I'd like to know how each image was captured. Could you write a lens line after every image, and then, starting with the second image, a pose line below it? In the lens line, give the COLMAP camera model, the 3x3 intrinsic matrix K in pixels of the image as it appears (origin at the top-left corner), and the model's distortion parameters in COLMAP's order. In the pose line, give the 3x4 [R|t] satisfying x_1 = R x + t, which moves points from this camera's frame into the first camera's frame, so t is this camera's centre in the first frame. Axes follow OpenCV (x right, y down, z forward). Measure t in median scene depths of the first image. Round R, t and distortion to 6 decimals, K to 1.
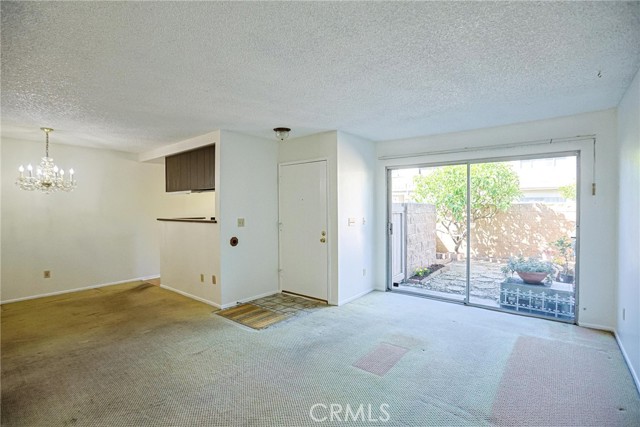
lens RADIAL K [[316.5, 0, 316.8], [0, 316.5, 210.8], [0, 0, 1]] dist [-0.044277, 0.012270]
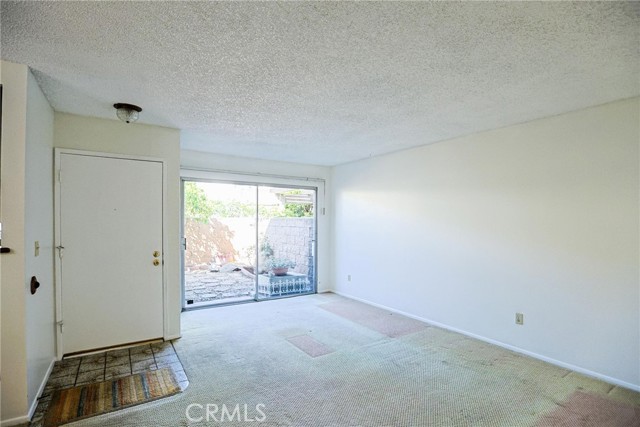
lens RADIAL K [[316.5, 0, 324.8], [0, 316.5, 220.5], [0, 0, 1]] dist [-0.044277, 0.012270]
pose [[0.287606, 0.004710, 0.957737, -0.620715], [0.002503, 0.999981, -0.005670, -0.006540], [-0.957746, 0.004028, 0.287589, 0.386894]]
